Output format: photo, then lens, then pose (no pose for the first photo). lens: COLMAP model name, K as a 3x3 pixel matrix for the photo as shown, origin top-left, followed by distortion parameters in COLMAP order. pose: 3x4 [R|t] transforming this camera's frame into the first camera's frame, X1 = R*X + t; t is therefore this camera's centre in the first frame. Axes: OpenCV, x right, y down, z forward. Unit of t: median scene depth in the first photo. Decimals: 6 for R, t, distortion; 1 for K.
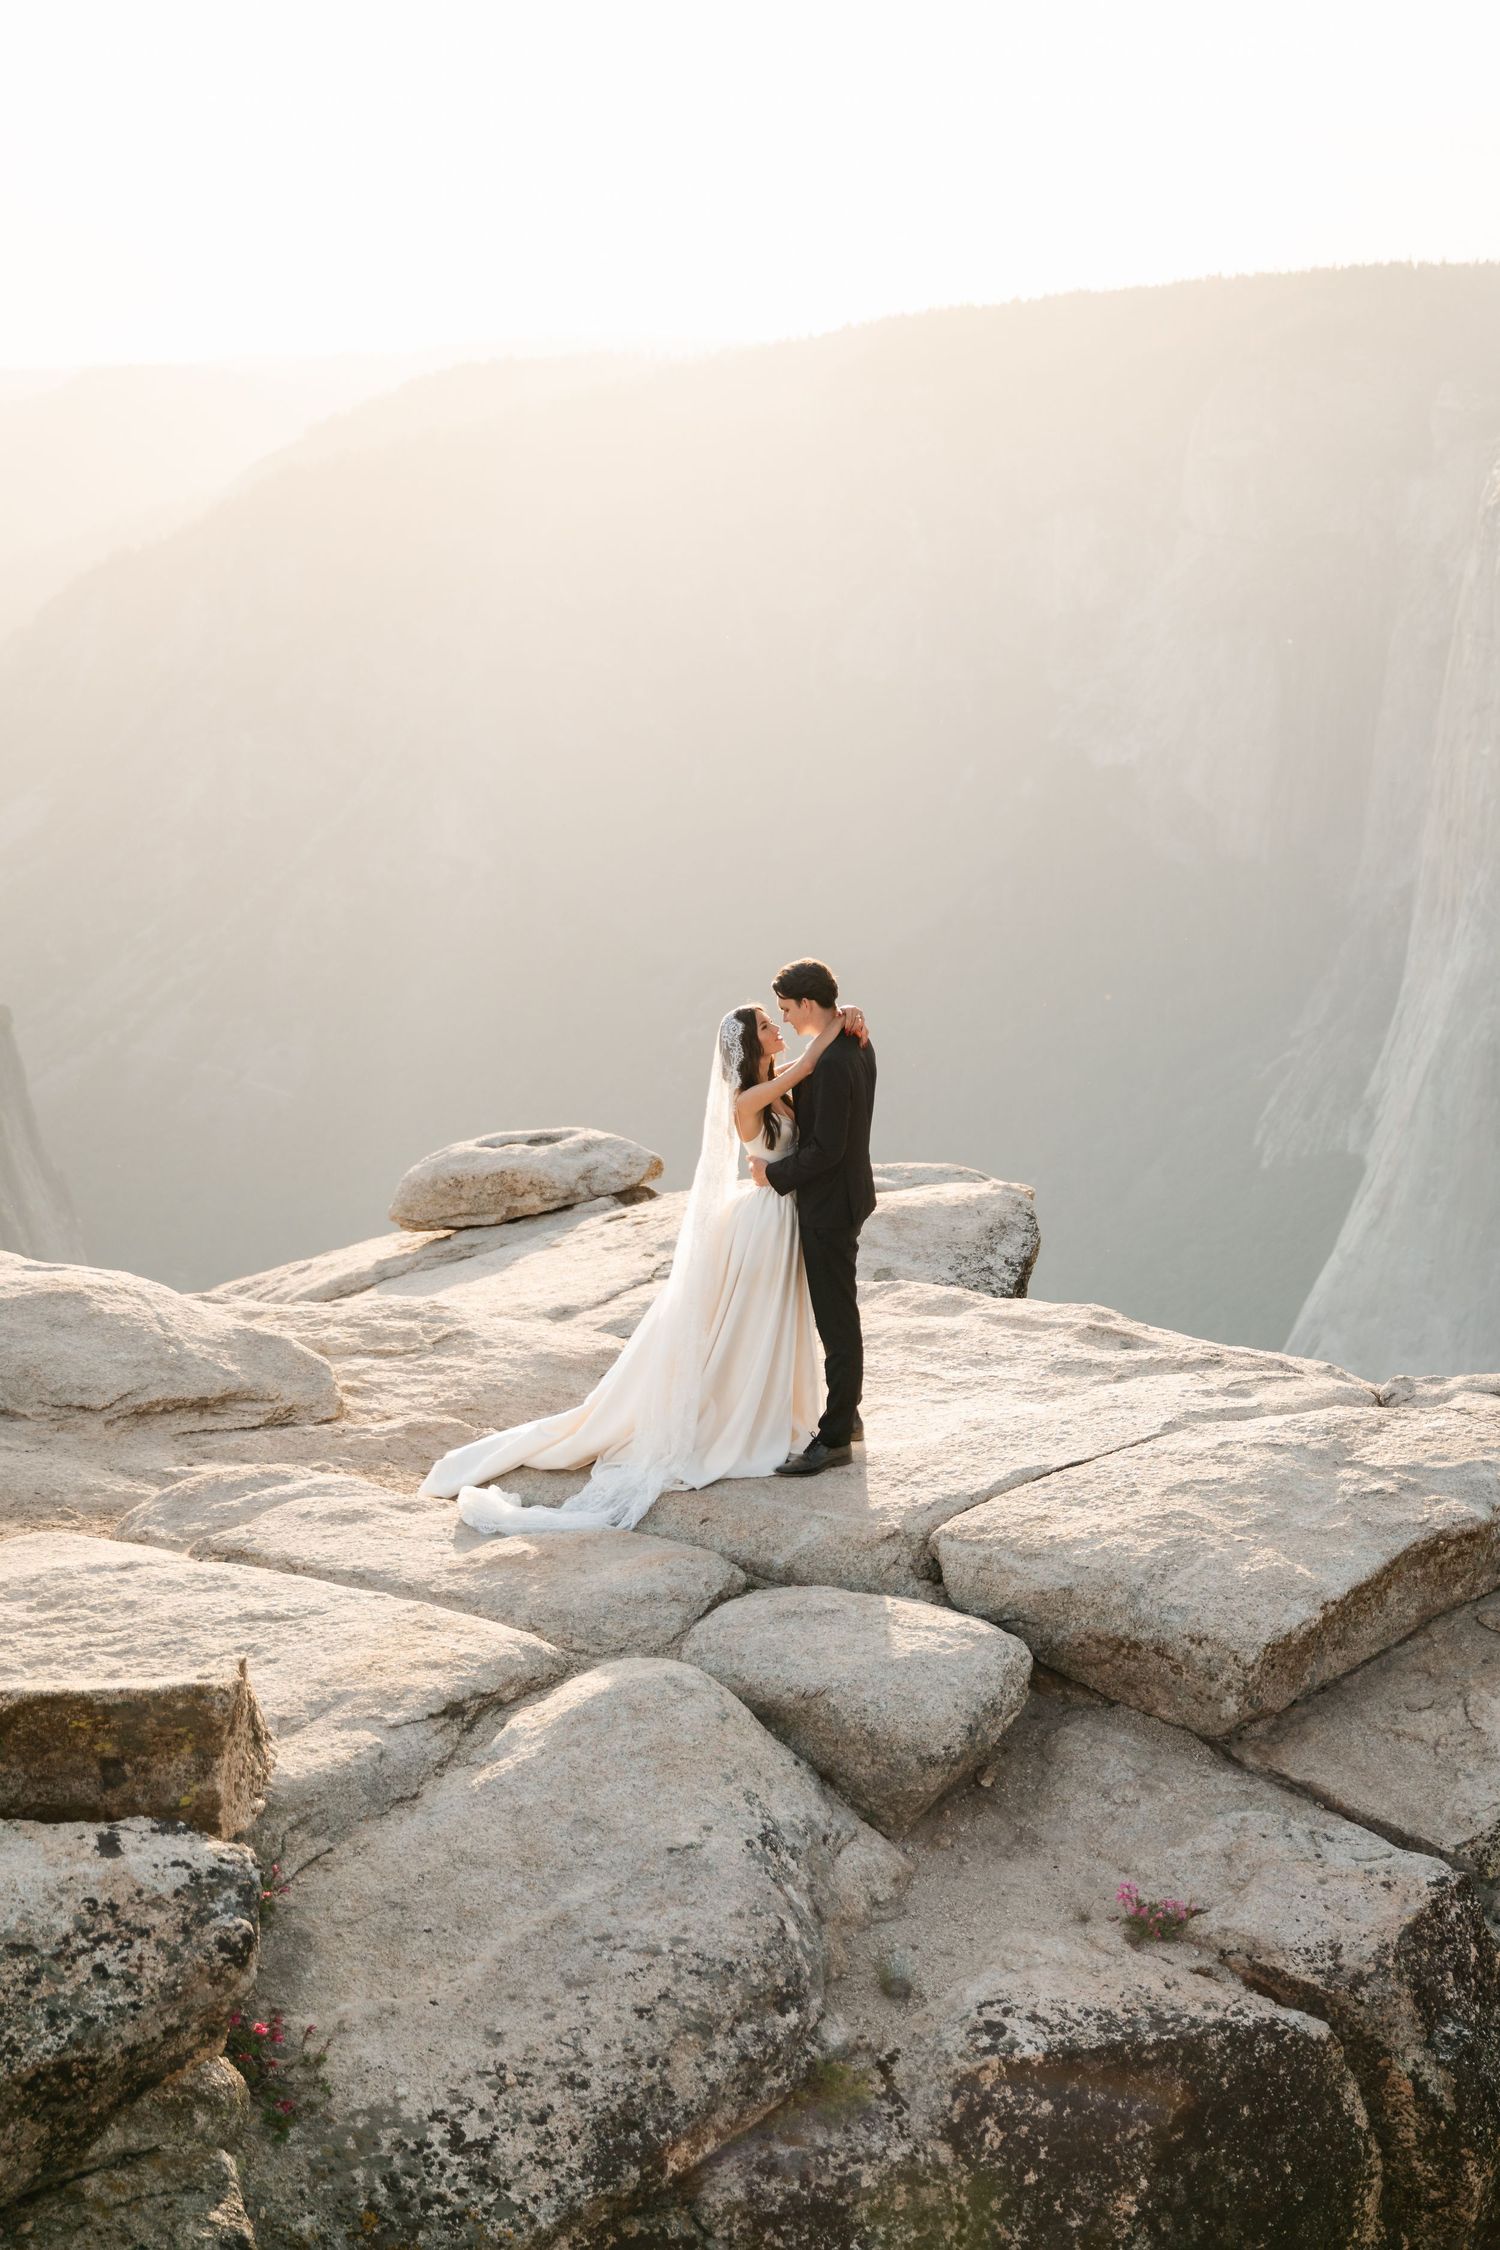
lens RADIAL K [[3607.0, 0, 795.1], [0, 3607.0, 1010.3], [0, 0, 1]] dist [-0.004492, 0.000000]
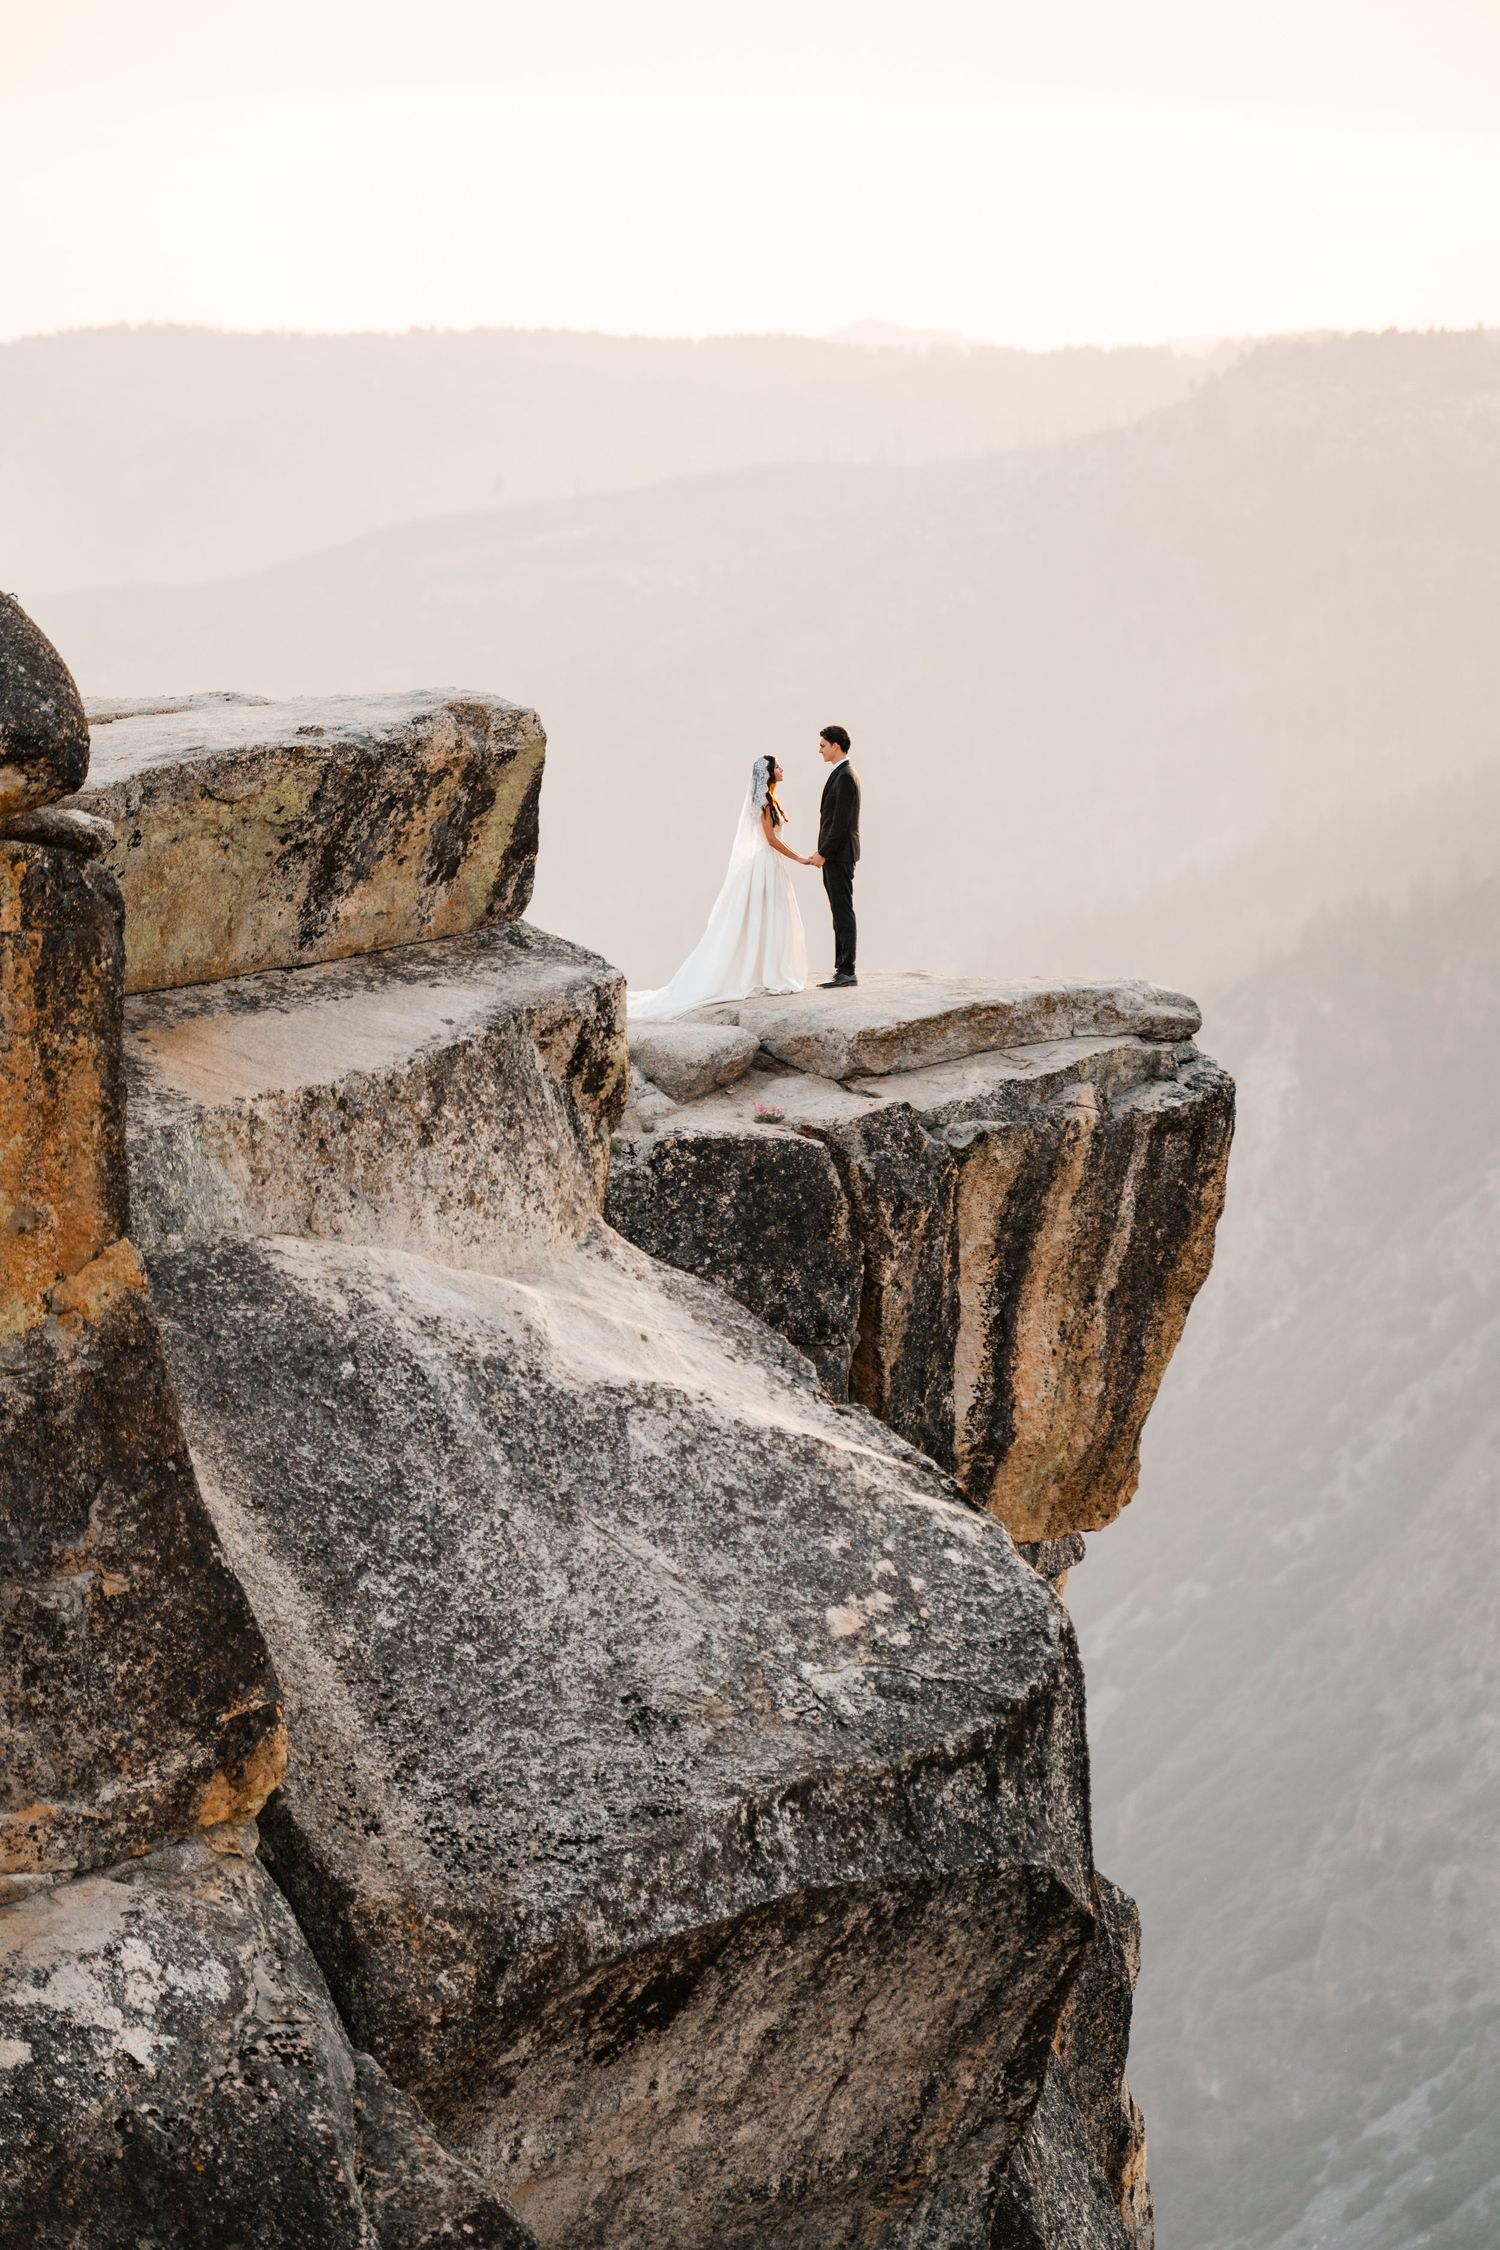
lens RADIAL K [[12849.3, 0, 745.5], [0, 12849.3, 1123.7], [0, 0, 1]] dist [0.157788, 0.000000]
pose [[0.971964, 0.000441, -0.235127, 1.938559], [-0.027022, 0.993582, -0.109840, 1.115075], [0.233570, 0.113114, 0.965738, -6.666343]]
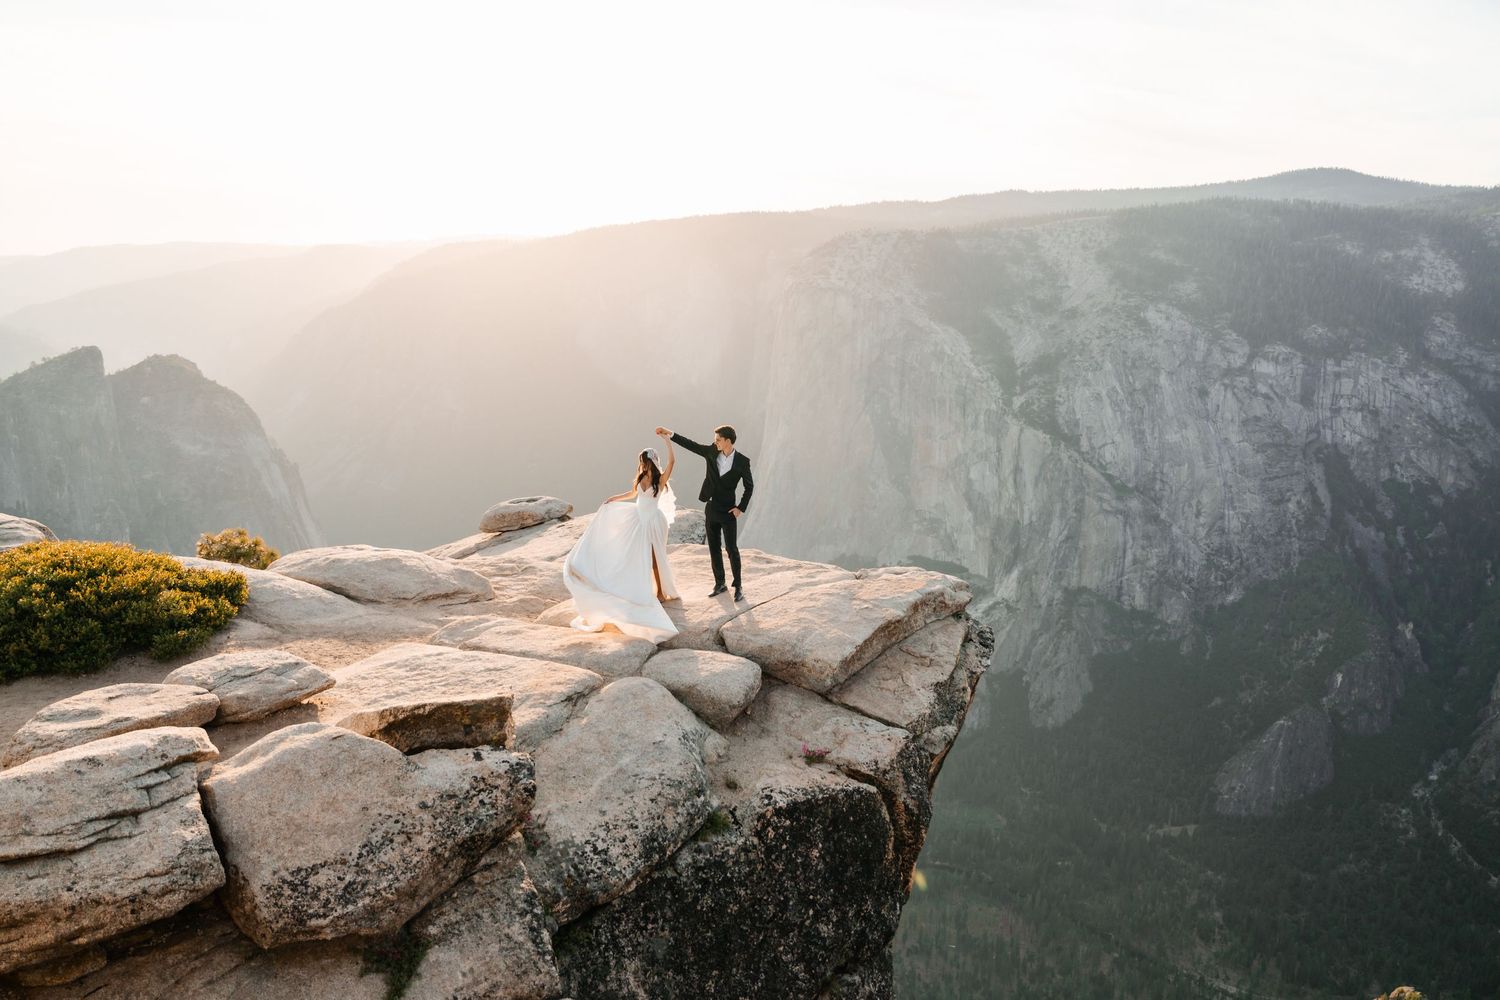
lens RADIAL K [[1167.3, 0, 743.4], [0, 1167.3, 496.0], [0, 0, 1]] dist [-0.017524, 0.015424]
pose [[0.987851, -0.030550, 0.152374, -0.092758], [0.025188, 0.998998, 0.036998, 0.002826], [-0.153352, -0.032710, 0.987630, 0.070673]]
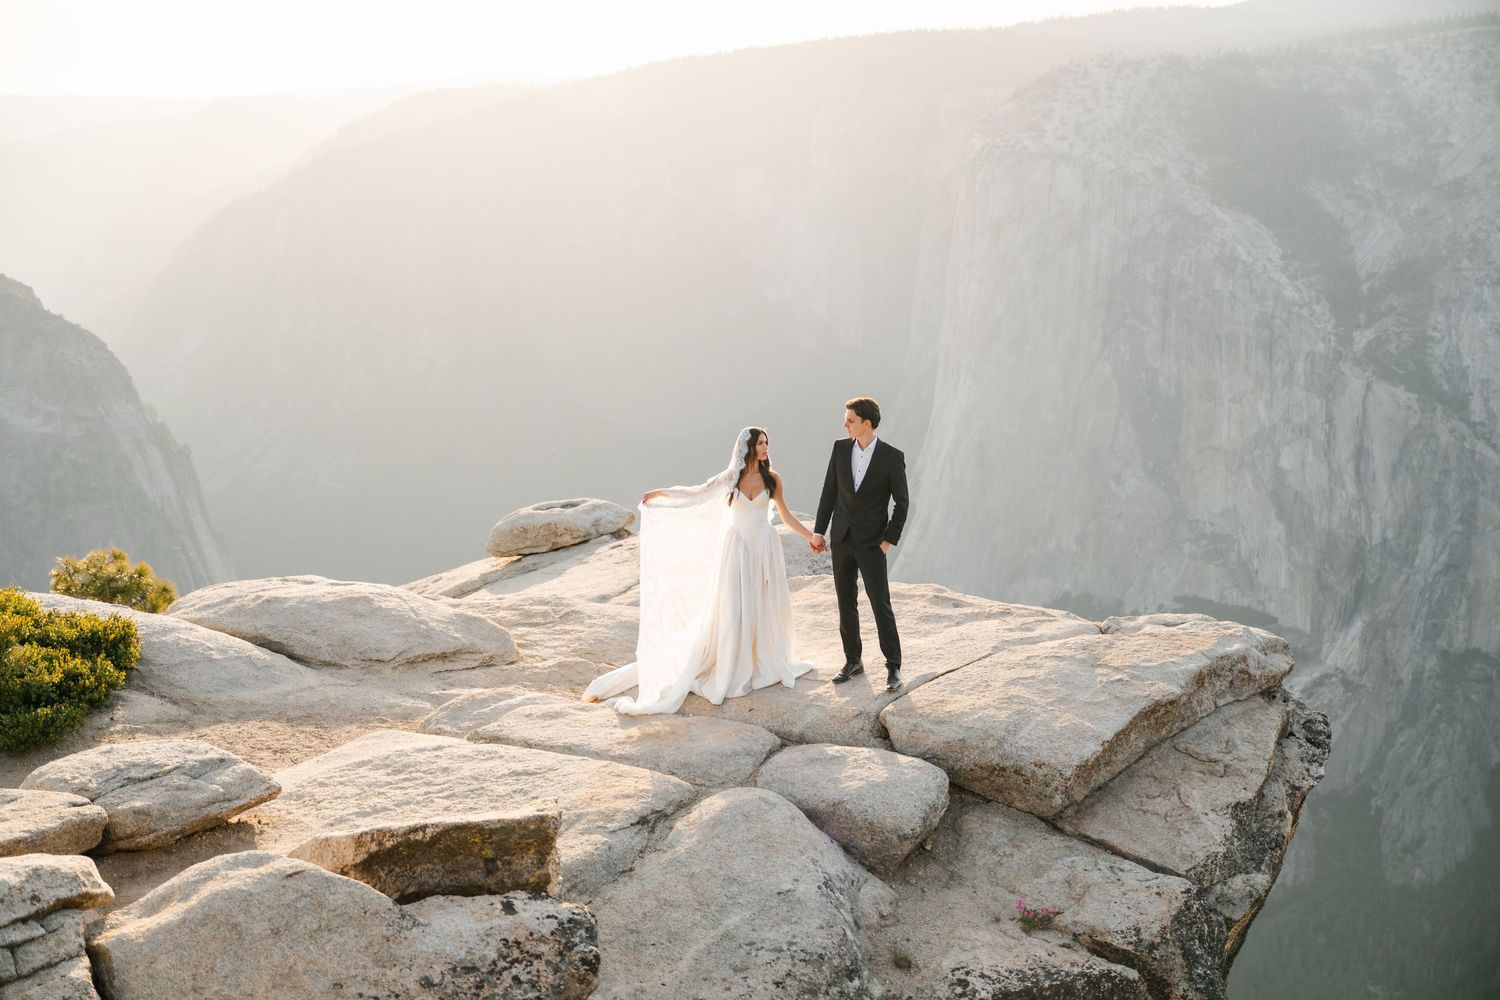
lens RADIAL K [[1907.6, 0, 735.4], [0, 1907.6, 502.5], [0, 0, 1]] dist [-0.004831, 0.000000]
pose [[0.997291, -0.031391, 0.066528, -0.105454], [0.028934, 0.998875, 0.037574, 0.001016], [-0.067632, -0.035548, 0.997077, 0.052957]]
